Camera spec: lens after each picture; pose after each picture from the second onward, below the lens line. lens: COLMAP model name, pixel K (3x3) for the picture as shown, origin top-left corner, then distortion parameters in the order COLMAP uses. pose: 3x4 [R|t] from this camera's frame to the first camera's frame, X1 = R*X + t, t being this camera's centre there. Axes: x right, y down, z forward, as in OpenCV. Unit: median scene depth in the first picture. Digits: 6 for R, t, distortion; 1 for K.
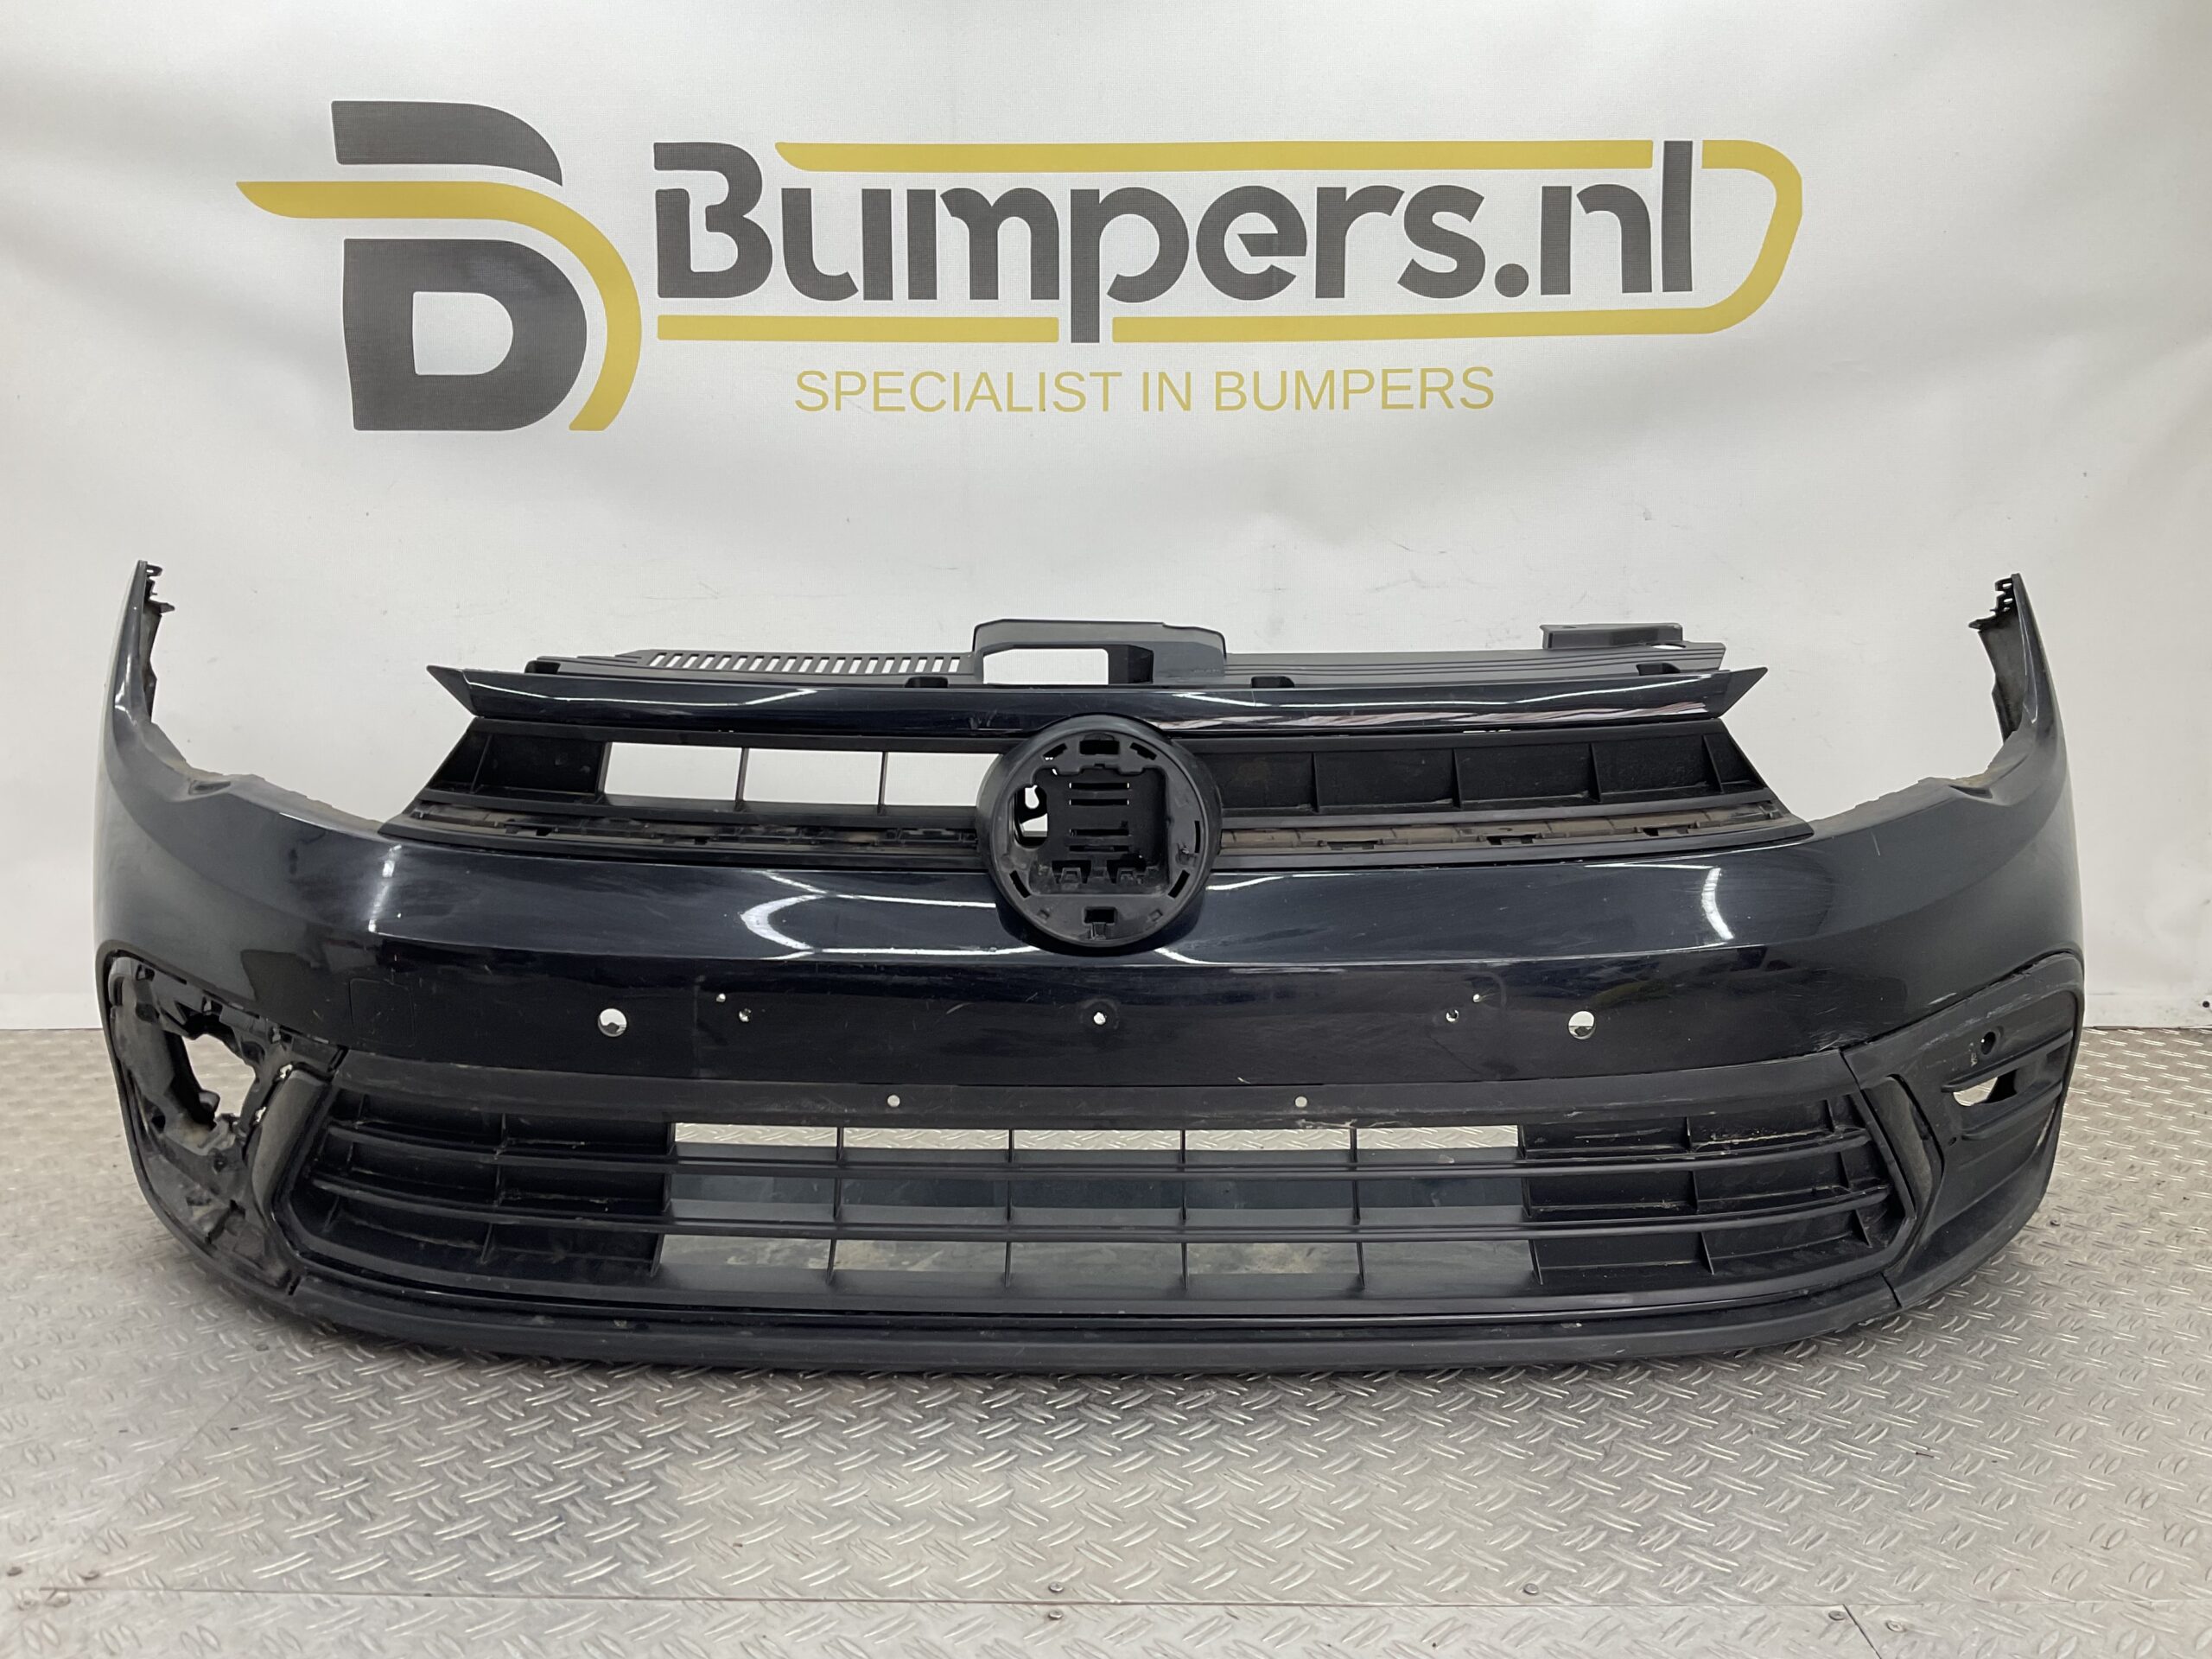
lens RADIAL K [[1804.4, 0, 1089.6], [0, 1804.4, 833.4], [0, 0, 1]] dist [0.115606, -0.223559]
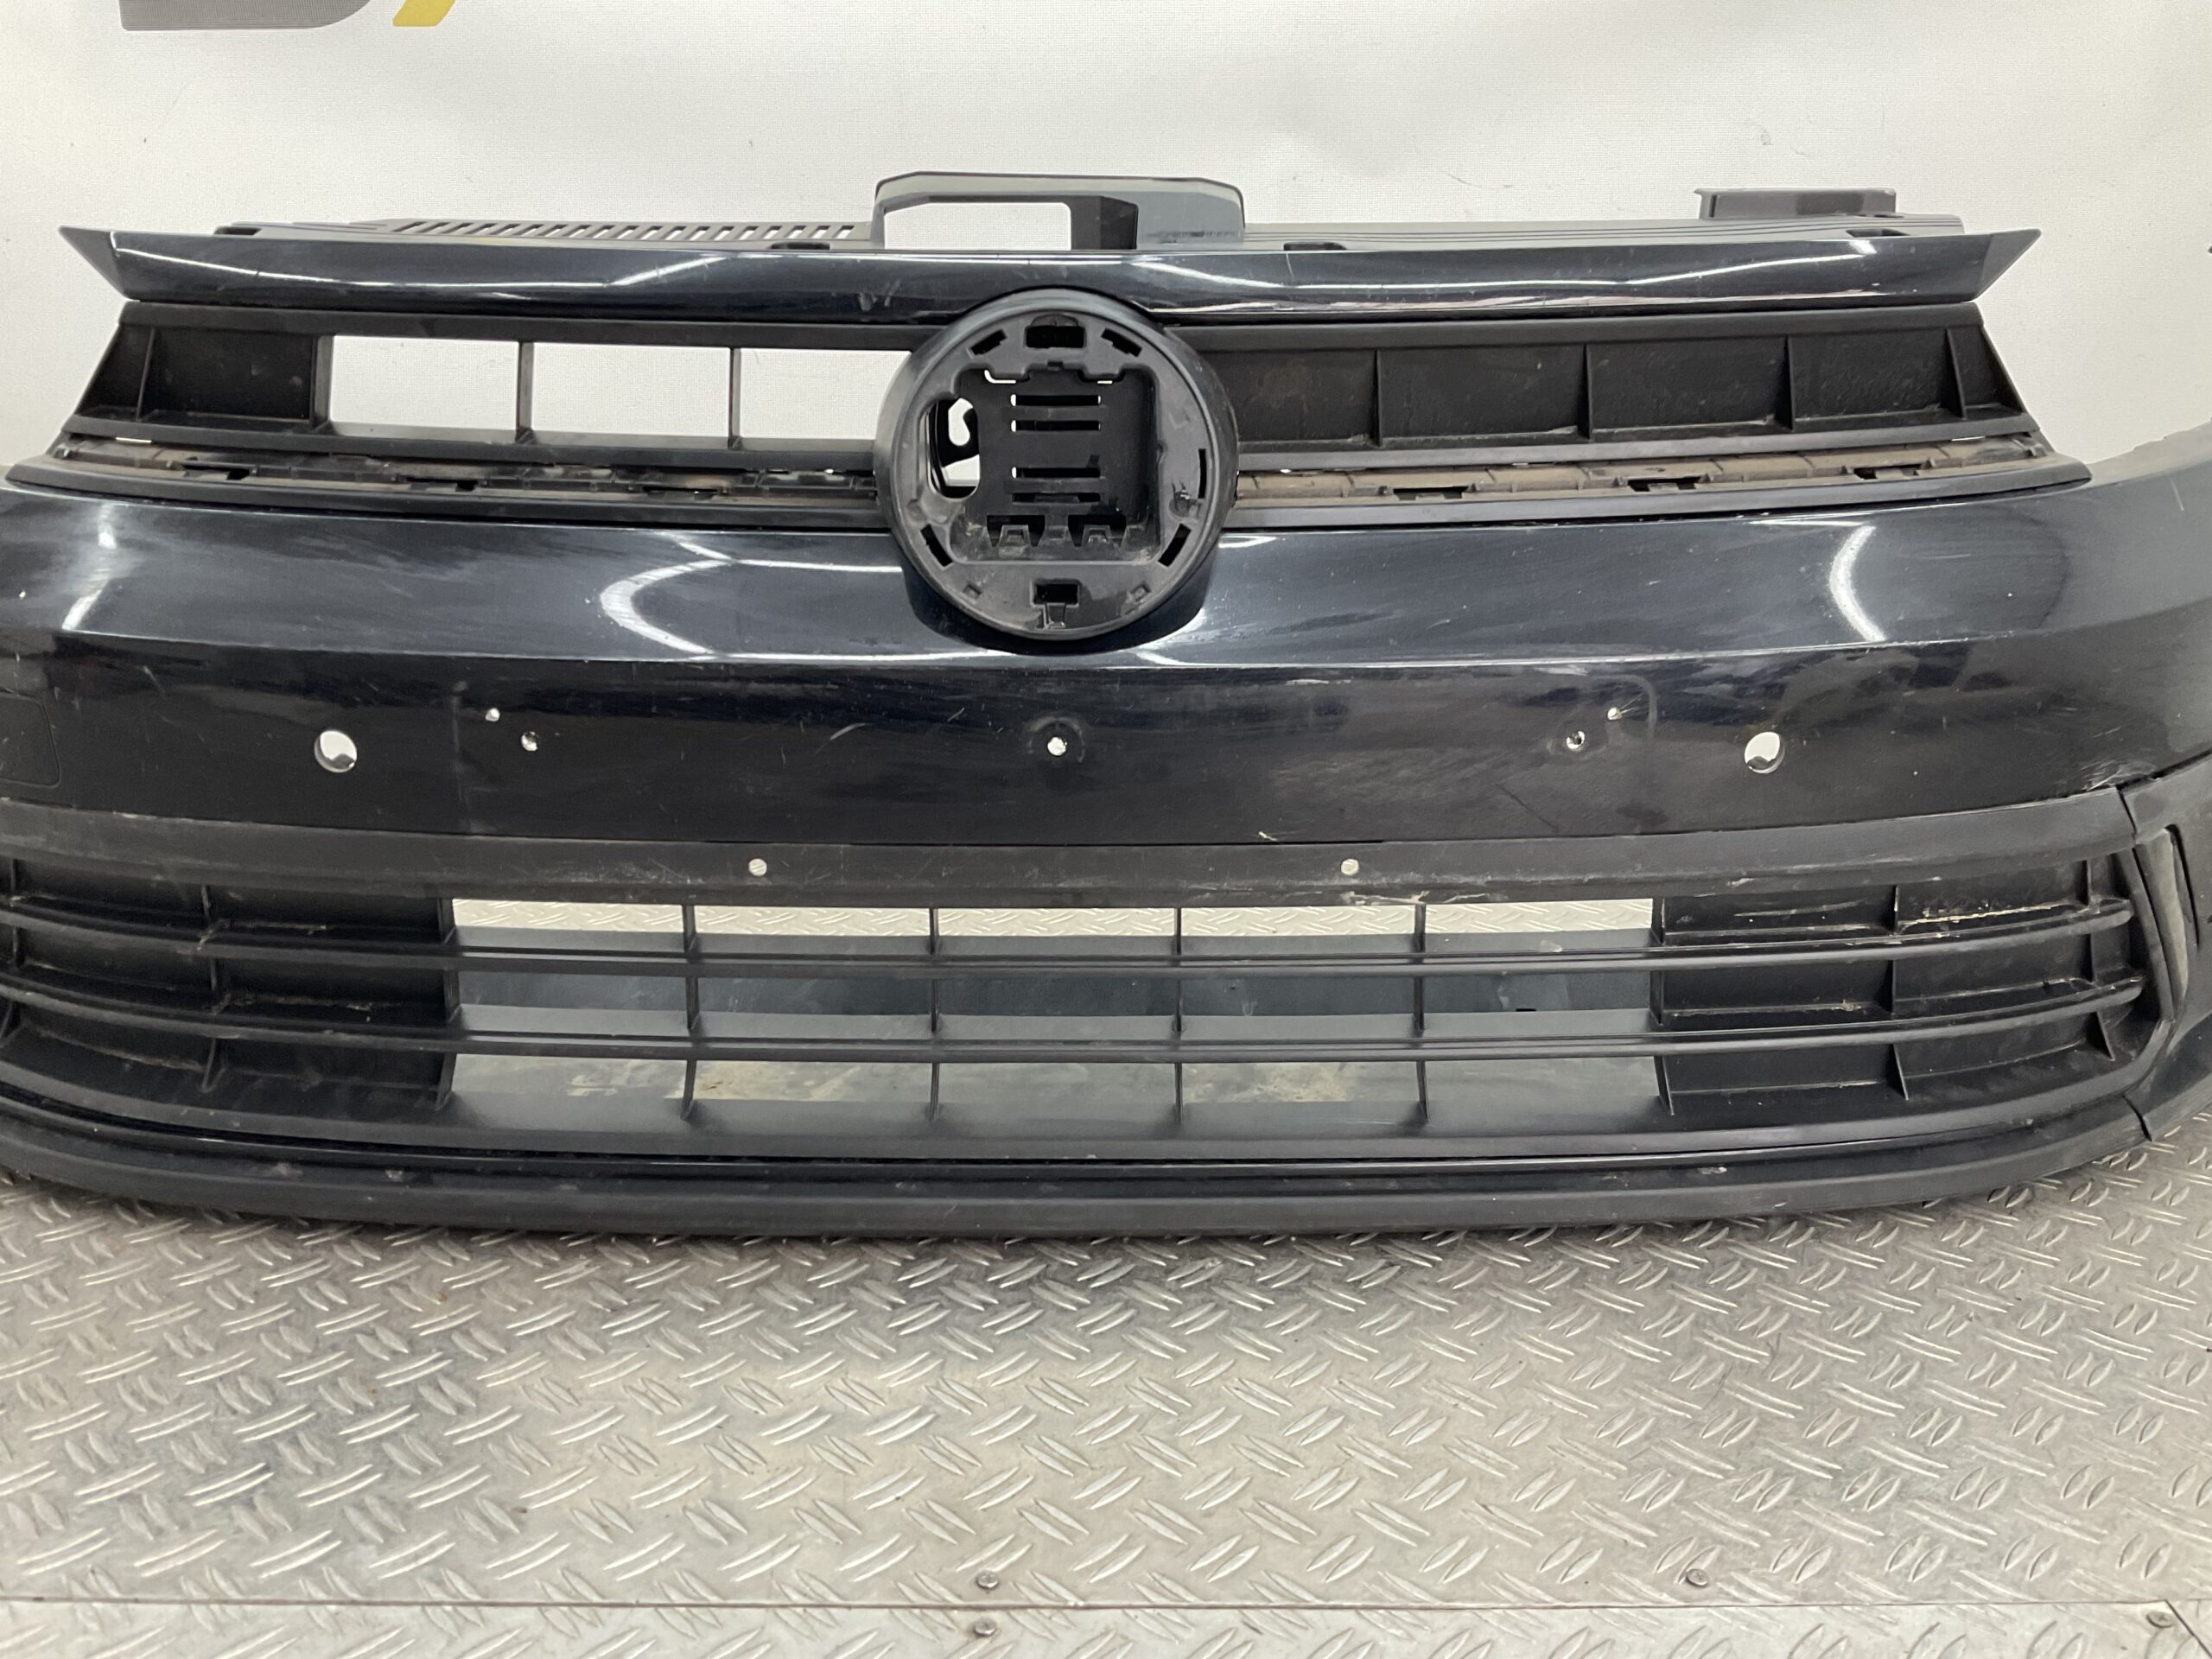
lens RADIAL K [[1804.4, 0, 1089.6], [0, 1804.4, 833.4], [0, 0, 1]] dist [0.115606, -0.223559]
pose [[0.999978, -0.002736, 0.006028, 0.013054], [0.002008, 0.993056, 0.117622, 0.052492], [-0.006308, -0.117607, 0.993040, 0.306904]]
